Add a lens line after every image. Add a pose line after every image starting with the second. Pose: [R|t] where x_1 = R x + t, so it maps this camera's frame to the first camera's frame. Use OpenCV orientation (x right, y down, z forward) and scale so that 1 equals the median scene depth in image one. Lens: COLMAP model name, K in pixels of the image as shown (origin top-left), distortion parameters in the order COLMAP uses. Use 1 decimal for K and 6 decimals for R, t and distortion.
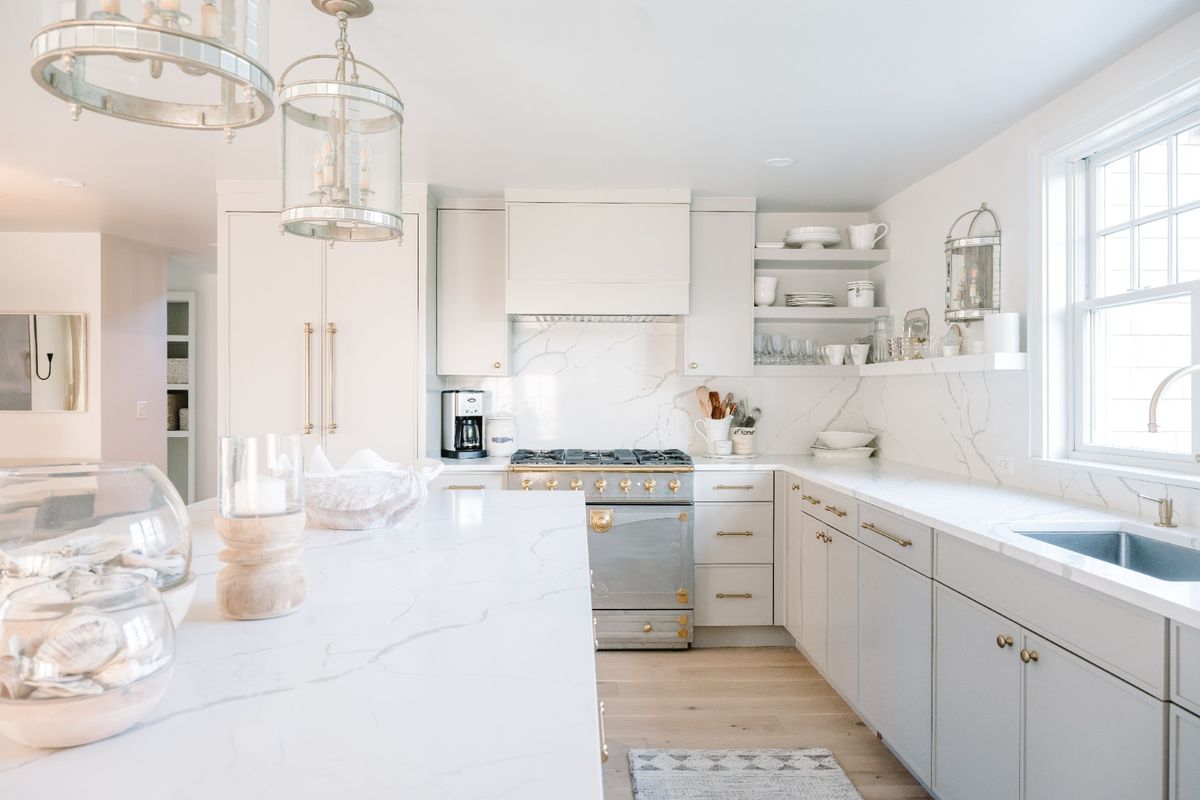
lens RADIAL K [[812.6, 0, 598.9], [0, 812.6, 403.6], [0, 0, 1]] dist [-0.004666, 0.007092]
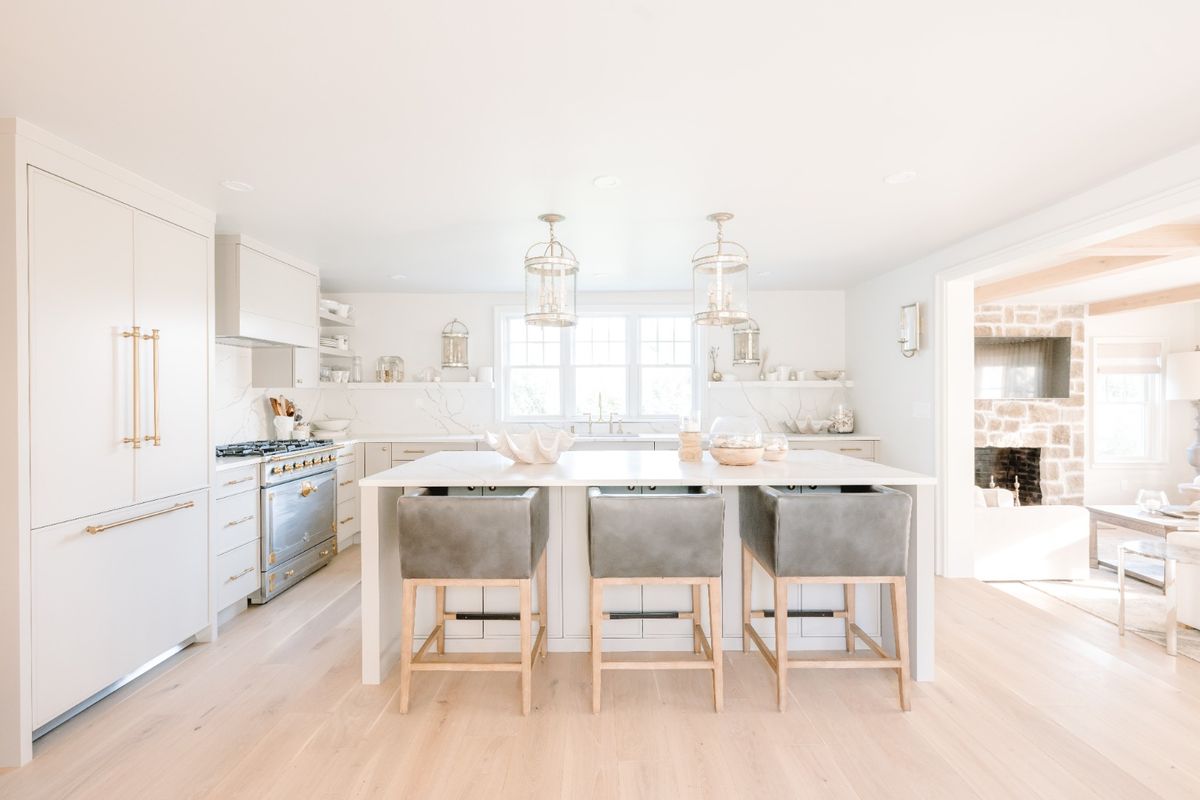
lens RADIAL K [[548.3, 0, 604.7], [0, 548.3, 394.3], [0, 0, 1]] dist [-0.000022, -0.000242]
pose [[0.010881, 0.000552, 0.999941, -0.936031], [0.019850, 0.999803, -0.000768, -0.011074], [-0.999744, 0.019858, 0.010868, 0.449890]]
